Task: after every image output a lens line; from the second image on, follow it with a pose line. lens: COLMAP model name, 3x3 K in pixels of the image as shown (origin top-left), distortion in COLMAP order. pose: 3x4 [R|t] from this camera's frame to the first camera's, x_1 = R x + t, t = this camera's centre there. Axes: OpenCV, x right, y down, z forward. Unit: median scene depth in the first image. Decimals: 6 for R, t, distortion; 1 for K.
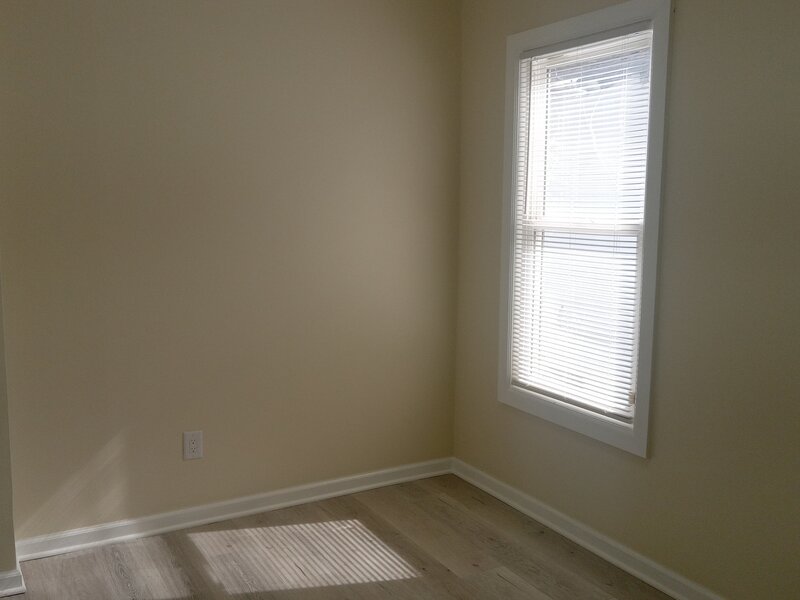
lens RADIAL K [[803.6, 0, 400.0], [0, 803.6, 300.0], [0, 0, 1]] dist [-0.005451, 0.002555]
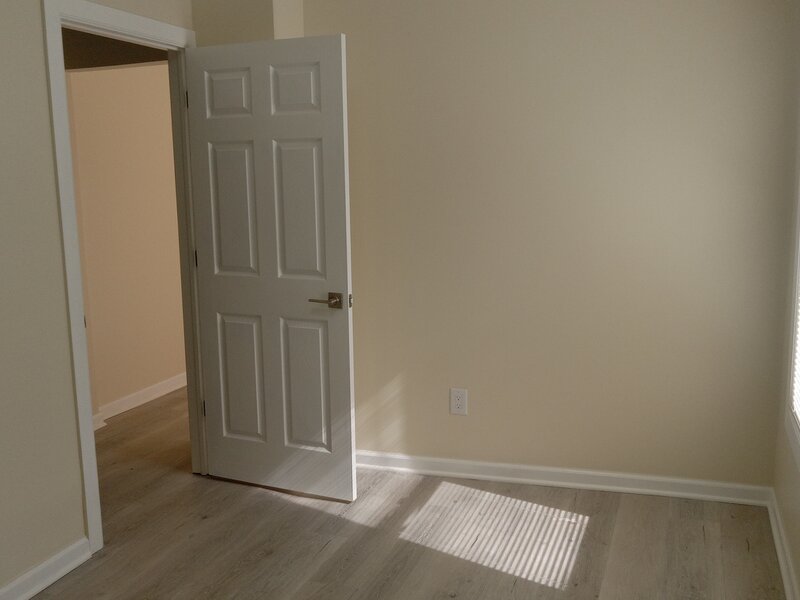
lens RADIAL K [[803.6, 0, 400.0], [0, 803.6, 300.0], [0, 0, 1]] dist [-0.005451, 0.002555]
pose [[0.666313, 0.102442, -0.738602, 0.464924], [-0.069866, 0.994738, 0.074939, -0.027949], [0.742392, 0.001671, 0.669964, 0.229767]]
